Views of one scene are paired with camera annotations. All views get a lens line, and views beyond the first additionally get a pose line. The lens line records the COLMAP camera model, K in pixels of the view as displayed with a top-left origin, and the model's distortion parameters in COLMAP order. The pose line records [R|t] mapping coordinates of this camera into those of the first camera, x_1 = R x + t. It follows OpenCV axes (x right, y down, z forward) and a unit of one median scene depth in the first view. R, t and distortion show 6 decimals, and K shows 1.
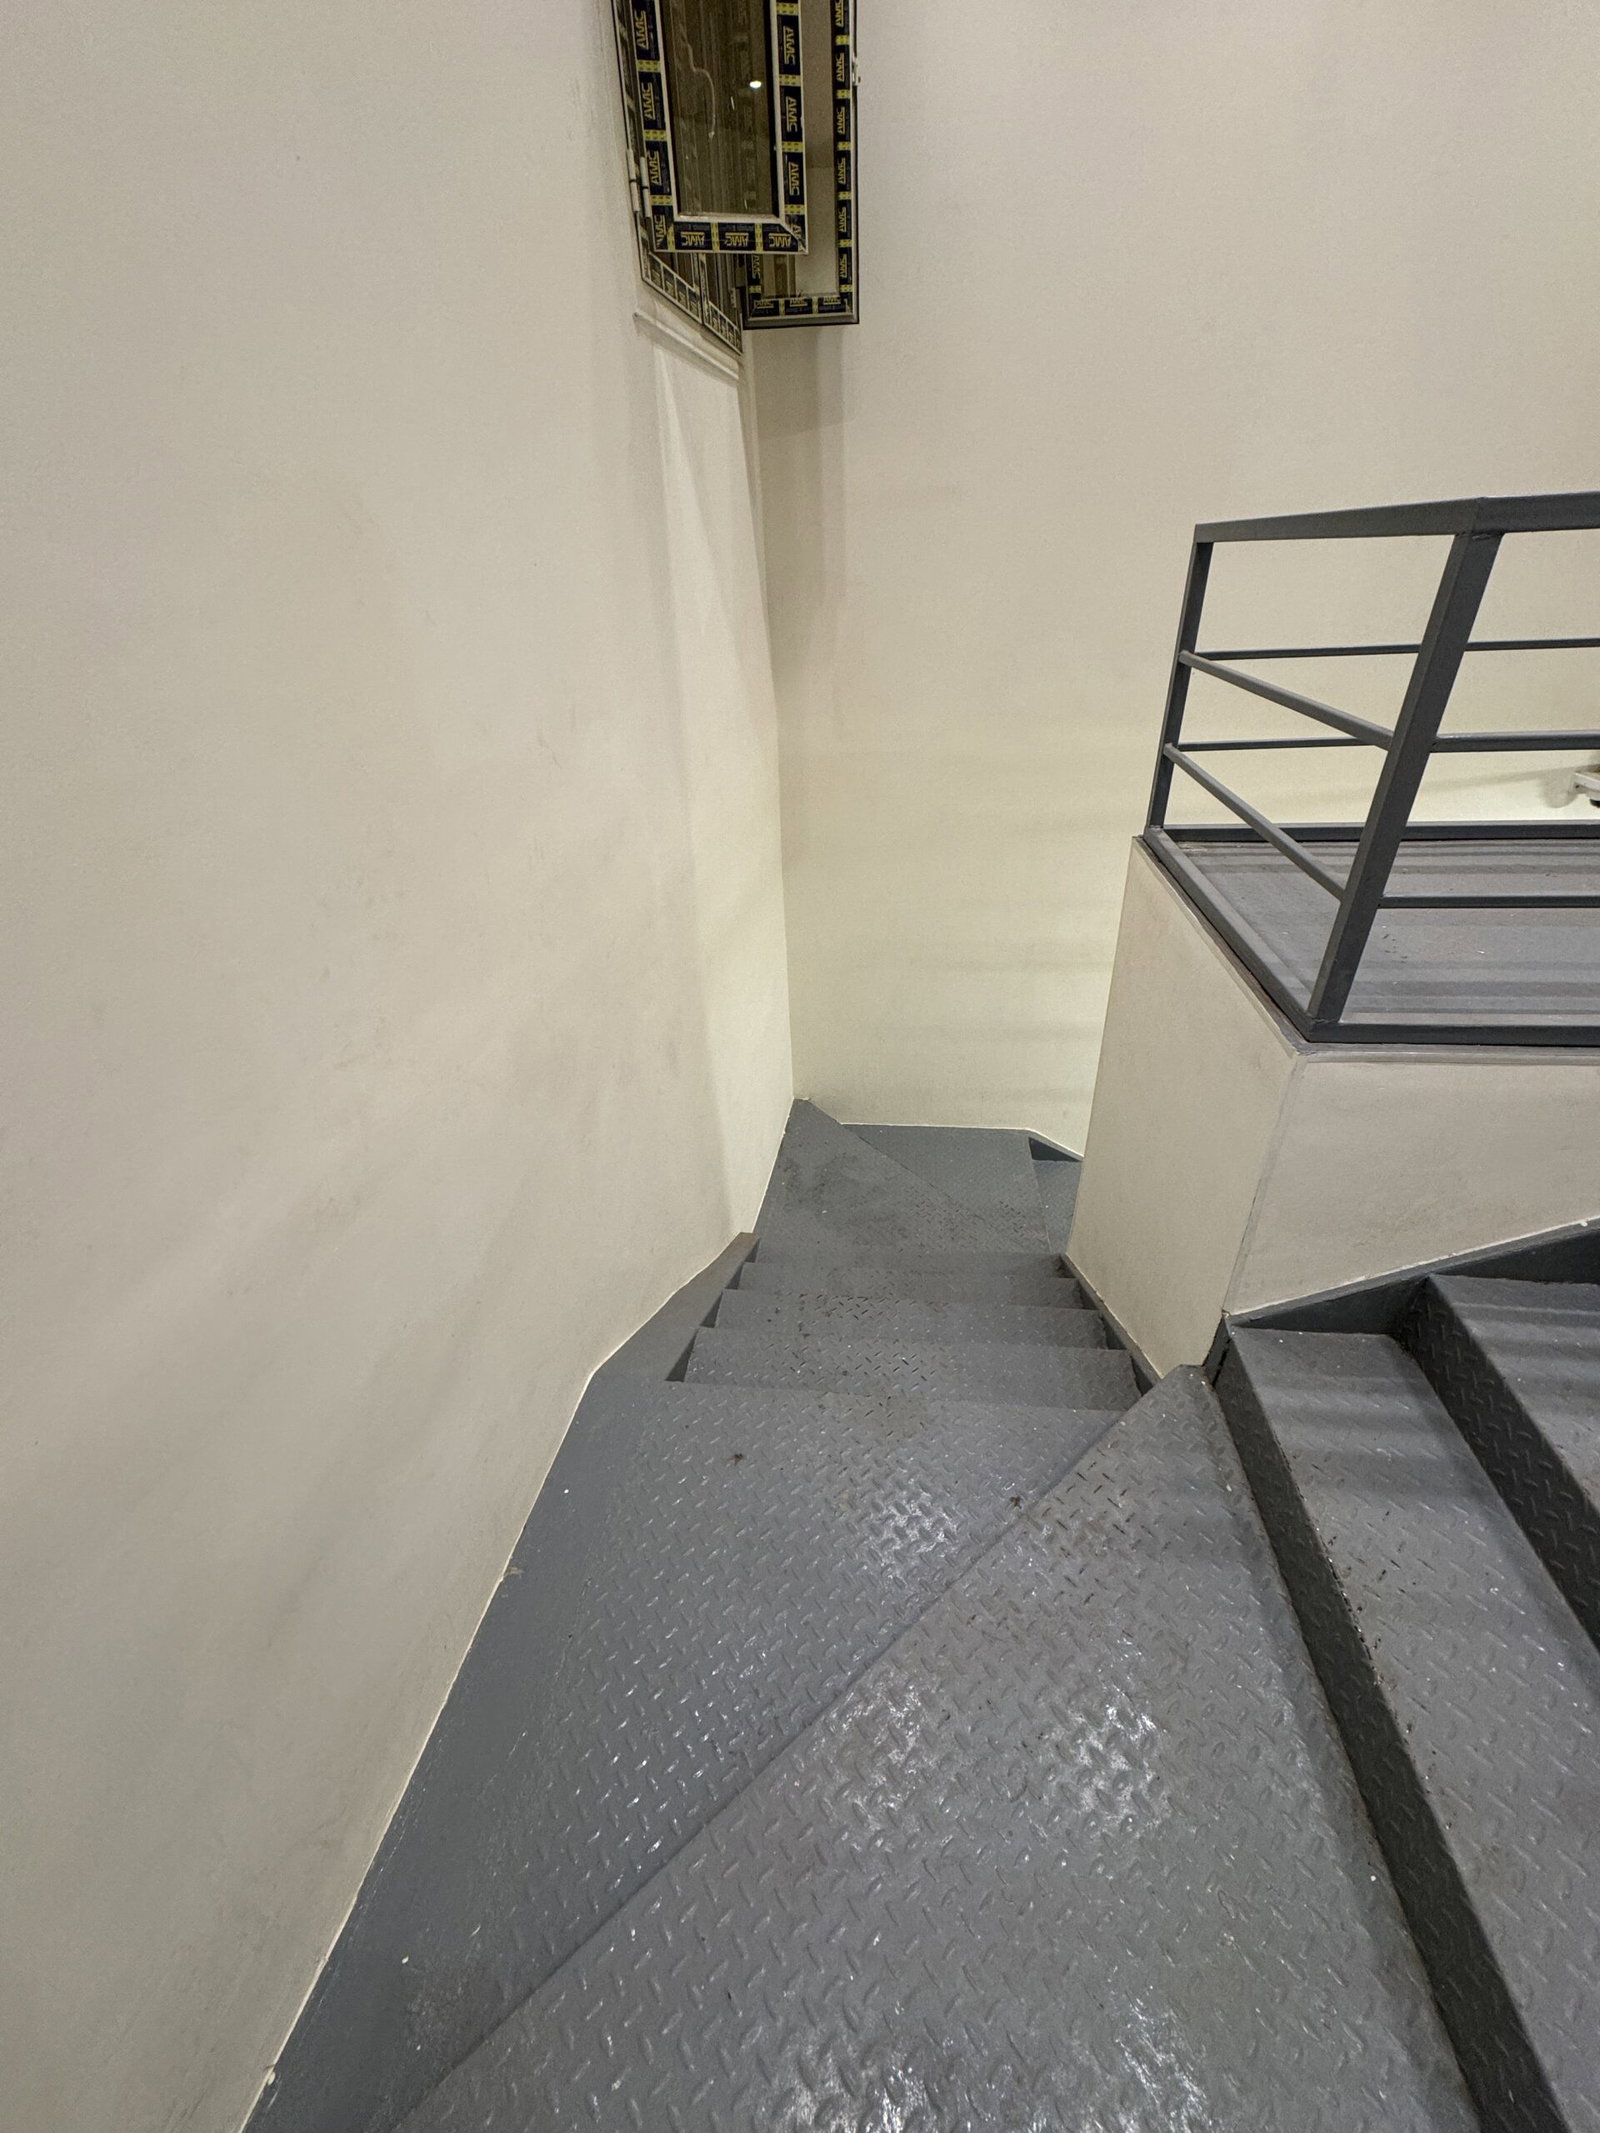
lens RADIAL K [[845.0, 0, 802.0], [0, 845.0, 1067.1], [0, 0, 1]] dist [-0.000427, 0.000028]
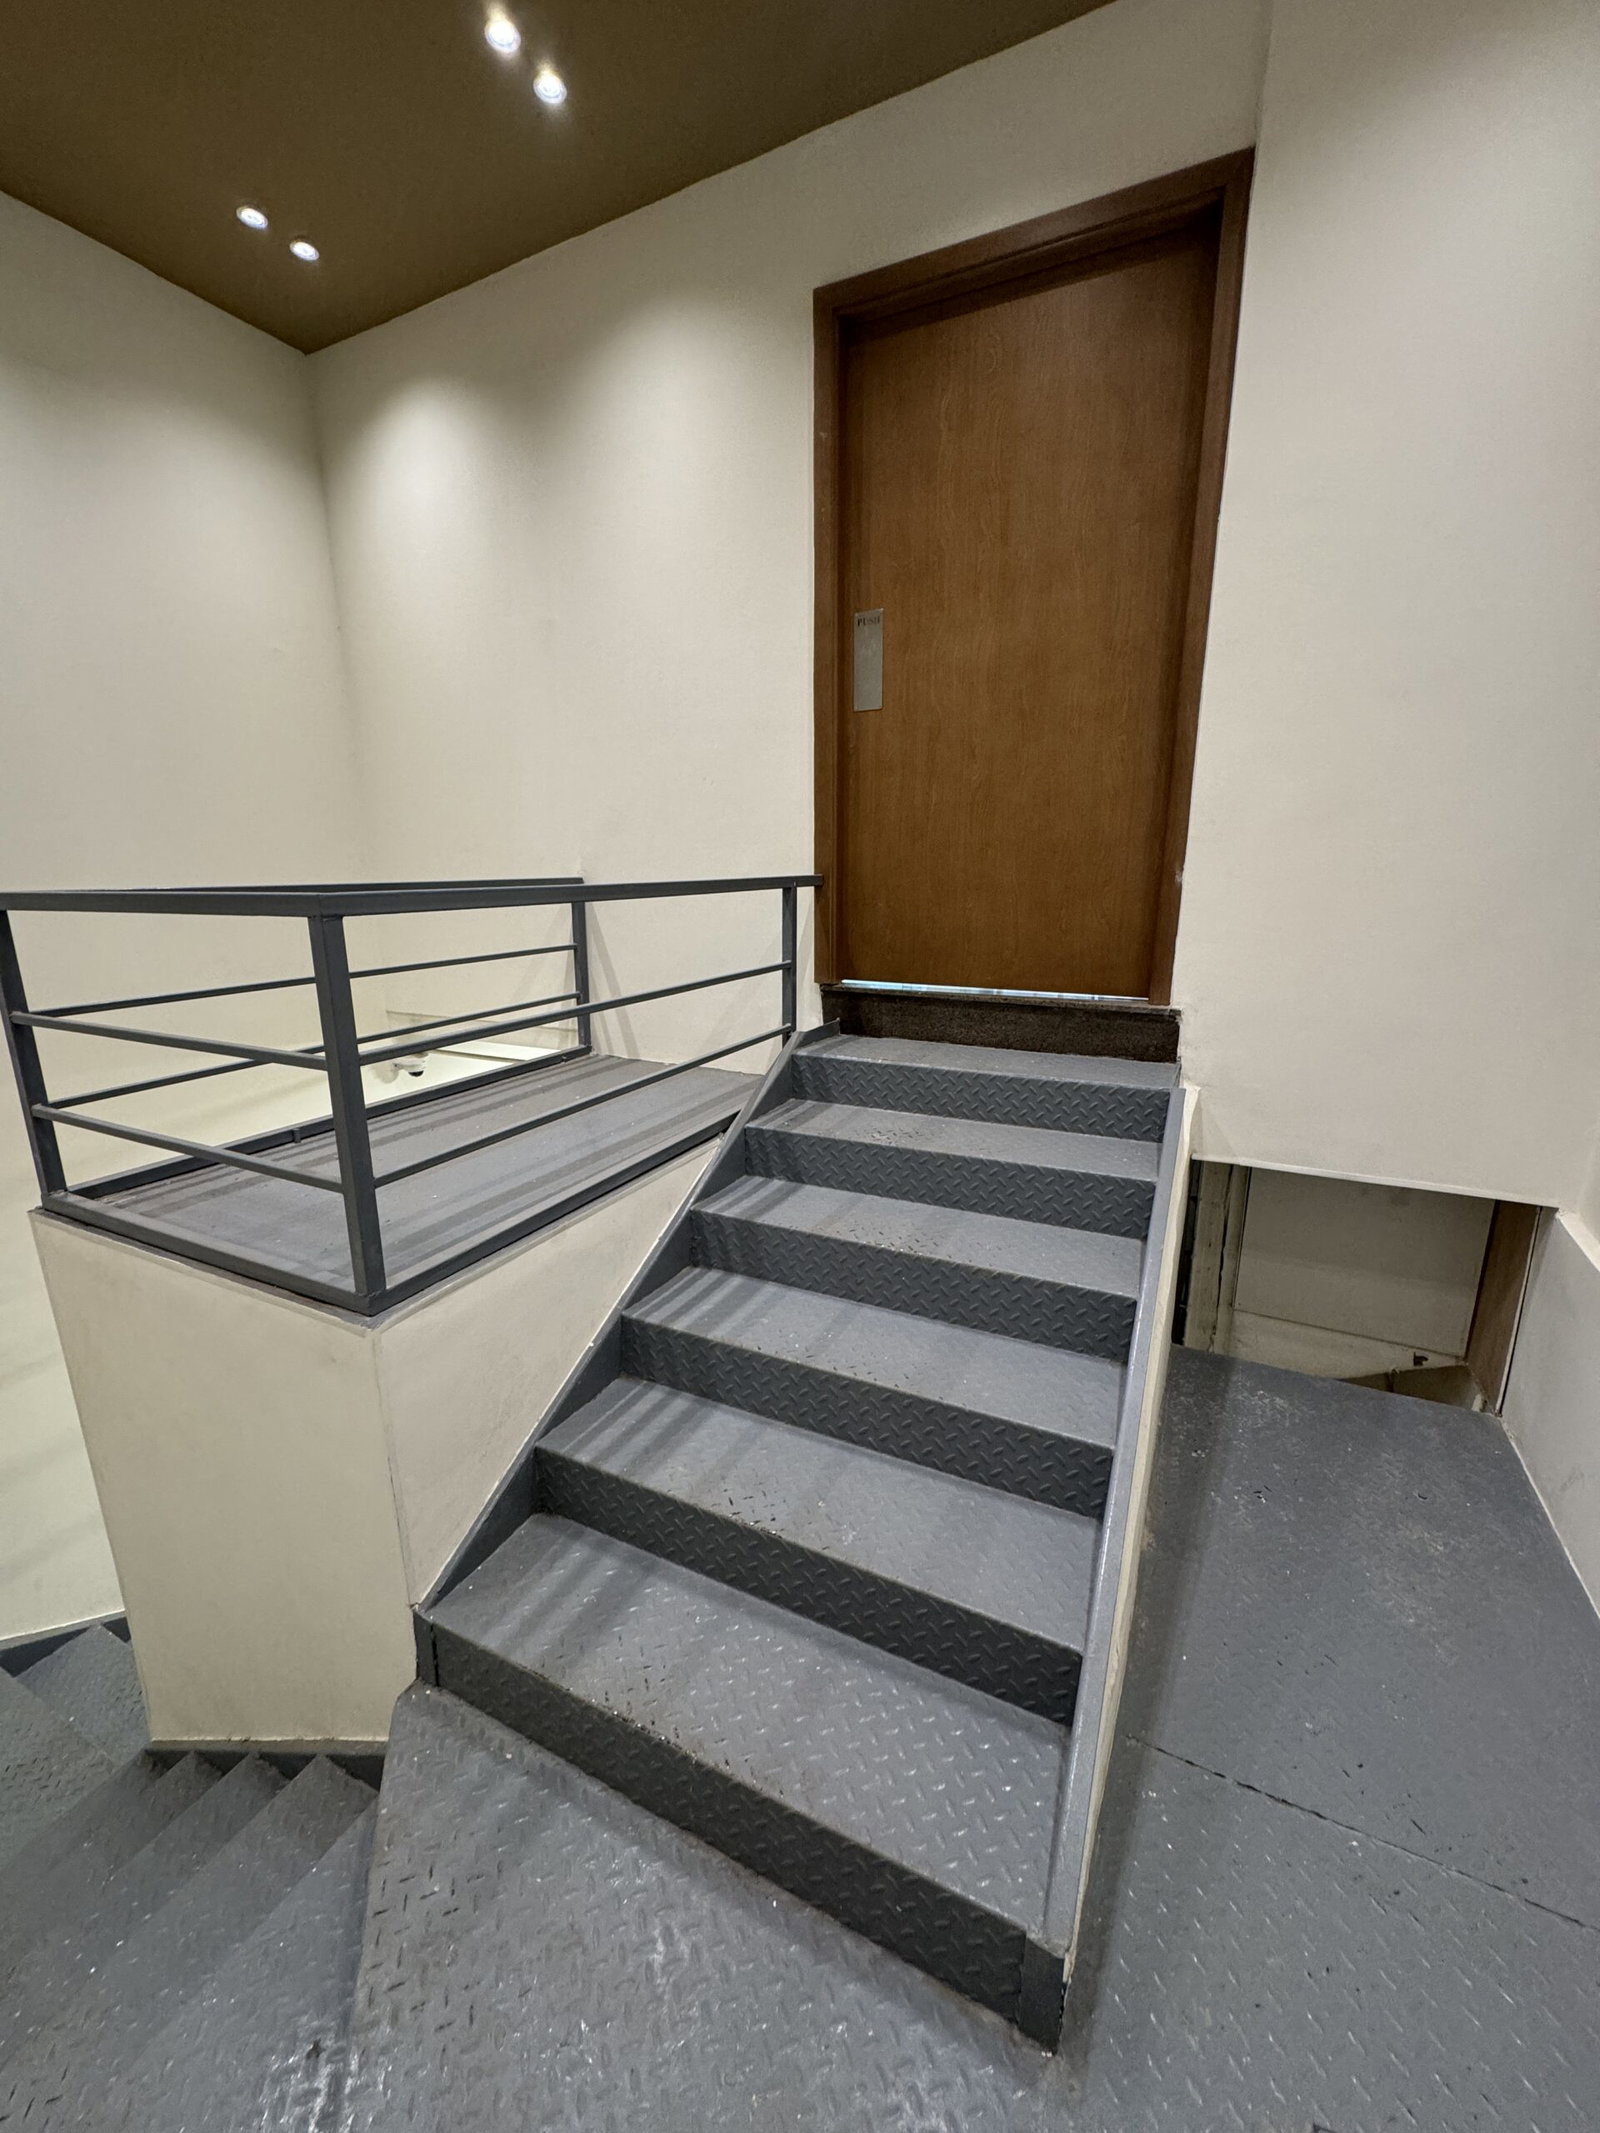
lens RADIAL K [[845.0, 0, 802.0], [0, 845.0, 1067.1], [0, 0, 1]] dist [-0.000427, 0.000028]
pose [[0.341444, -0.174980, 0.923470, -0.150847], [0.479441, 0.877505, -0.010998, -0.031870], [-0.808426, 0.446505, 0.383512, -0.011234]]
